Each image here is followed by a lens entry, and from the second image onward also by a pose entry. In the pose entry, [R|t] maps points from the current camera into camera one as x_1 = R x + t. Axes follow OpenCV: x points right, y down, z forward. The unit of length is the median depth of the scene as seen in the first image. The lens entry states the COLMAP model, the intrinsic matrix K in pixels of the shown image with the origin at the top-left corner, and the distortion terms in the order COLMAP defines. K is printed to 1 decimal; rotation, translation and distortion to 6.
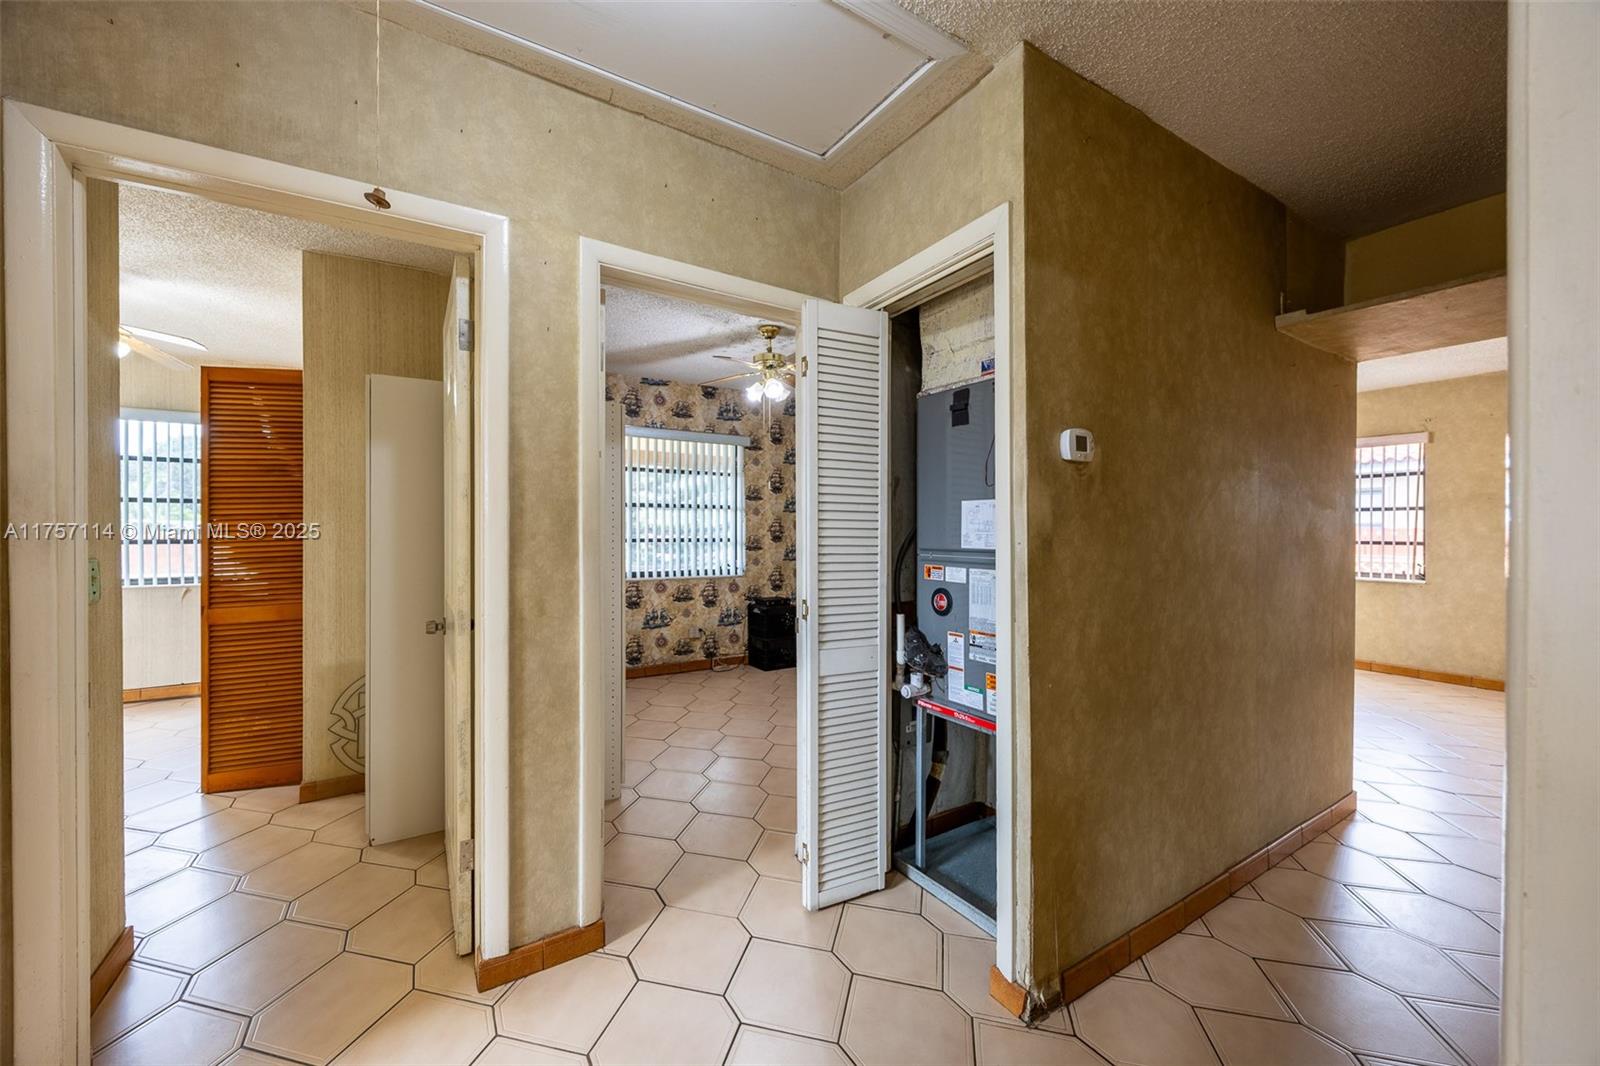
lens RADIAL K [[617.5, 0, 782.5], [0, 617.5, 530.1], [0, 0, 1]] dist [0.000598, -0.000054]
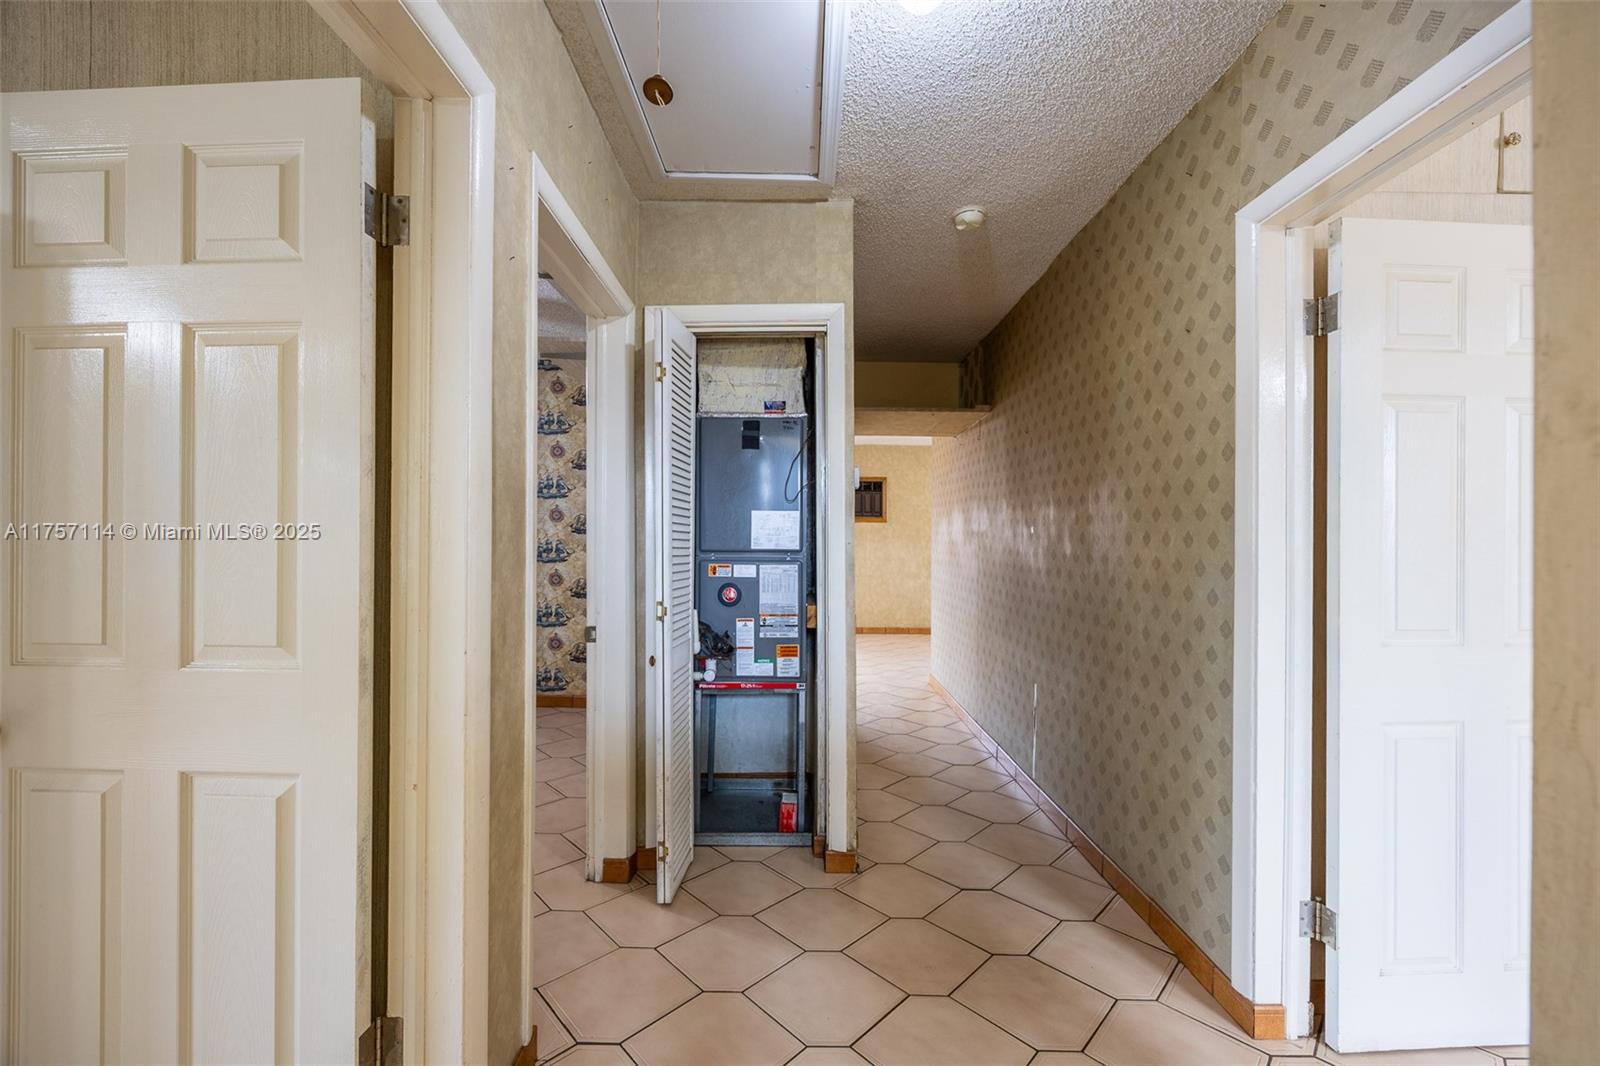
lens RADIAL K [[625.5, 0, 794.4], [0, 625.5, 533.5], [0, 0, 1]] dist [-0.002621, -0.000324]
pose [[0.521665, 0.010615, 0.853084, -0.730735], [-0.003827, 0.999942, -0.010102, 0.010940], [-0.853142, 0.002005, 0.521675, 0.276378]]
